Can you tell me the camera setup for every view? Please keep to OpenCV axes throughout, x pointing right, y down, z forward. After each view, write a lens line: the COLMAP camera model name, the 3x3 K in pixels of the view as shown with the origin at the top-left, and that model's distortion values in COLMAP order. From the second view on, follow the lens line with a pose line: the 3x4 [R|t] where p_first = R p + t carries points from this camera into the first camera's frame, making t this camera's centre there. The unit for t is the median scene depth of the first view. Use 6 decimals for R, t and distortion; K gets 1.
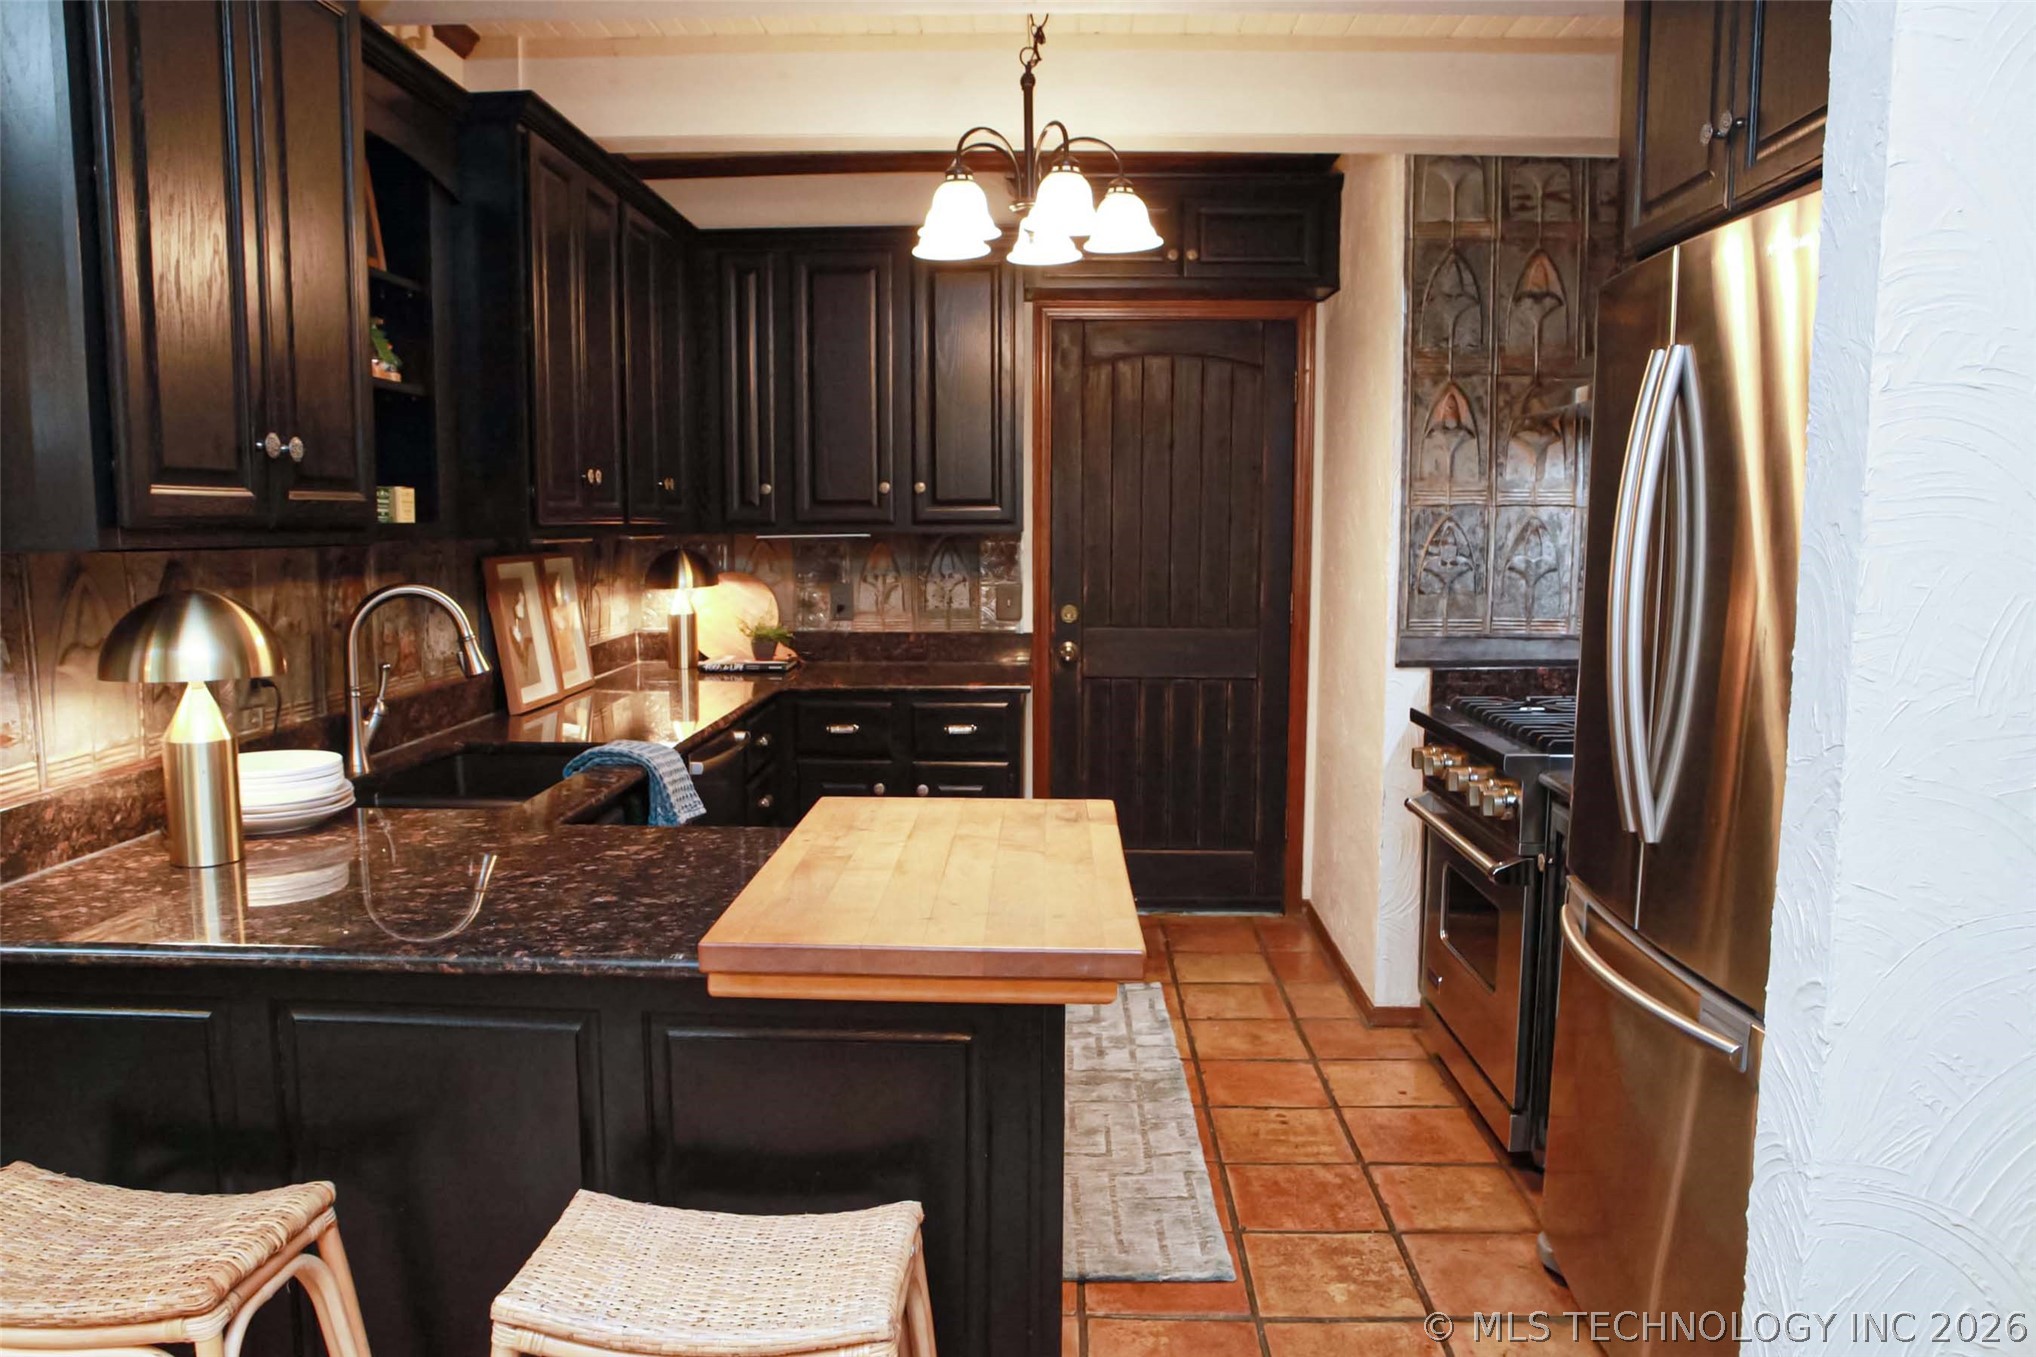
lens RADIAL K [[1434.0, 0, 1010.9], [0, 1434.0, 671.8], [0, 0, 1]] dist [-0.110371, 0.083939]
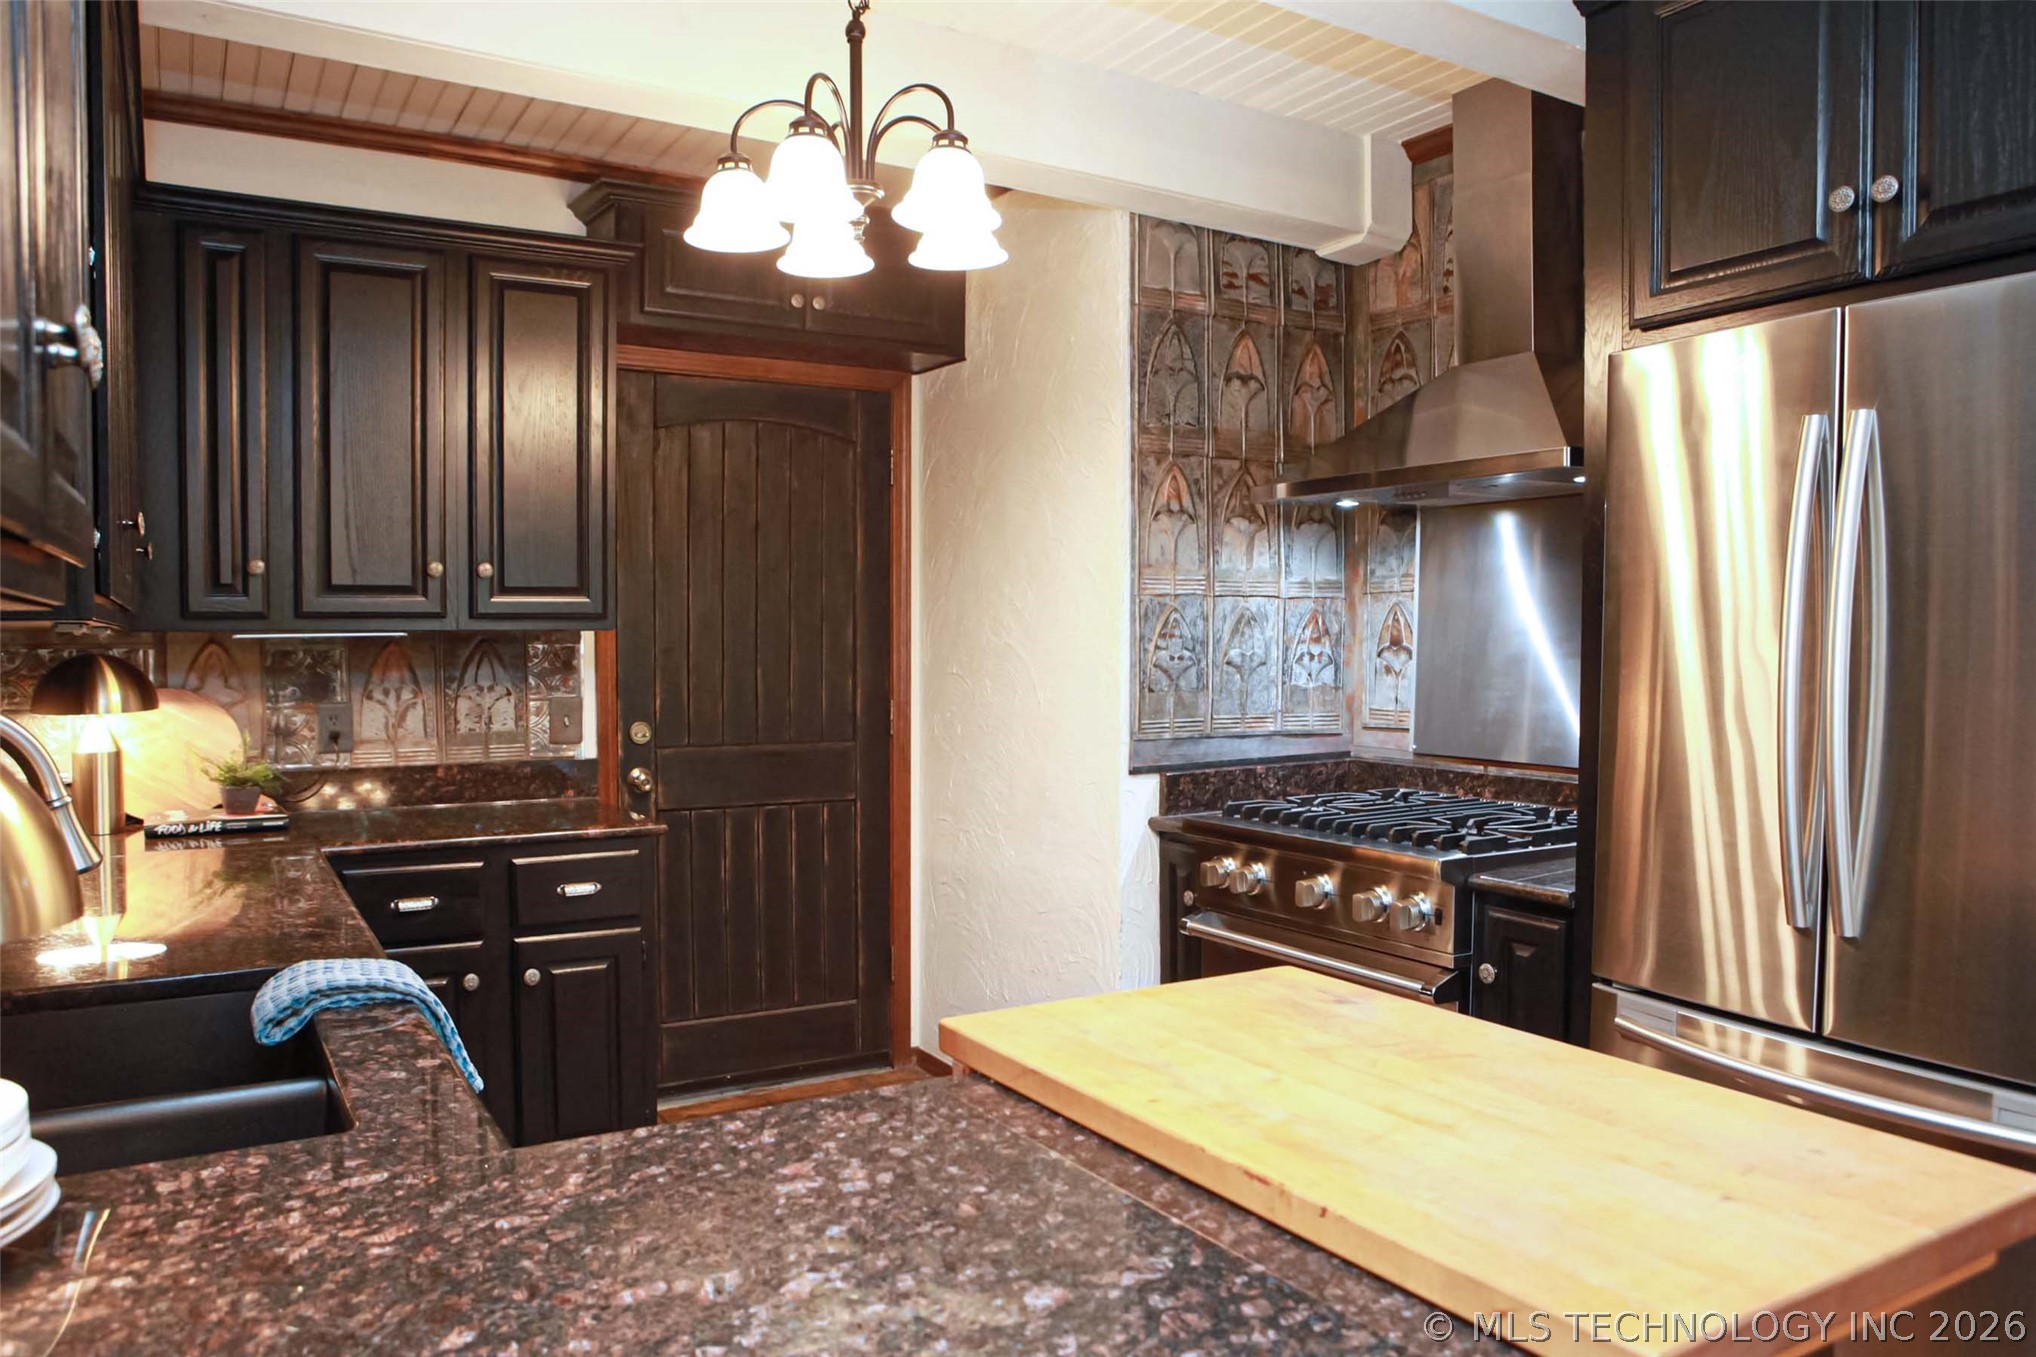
lens RADIAL K [[1423.3, 0, 1012.7], [0, 1423.3, 683.9], [0, 0, 1]] dist [-0.103861, 0.076111]
pose [[0.841862, -0.018054, 0.539391, -0.273304], [0.058111, 0.996662, -0.057338, -0.013065], [-0.536556, 0.079615, 0.840101, 0.283299]]
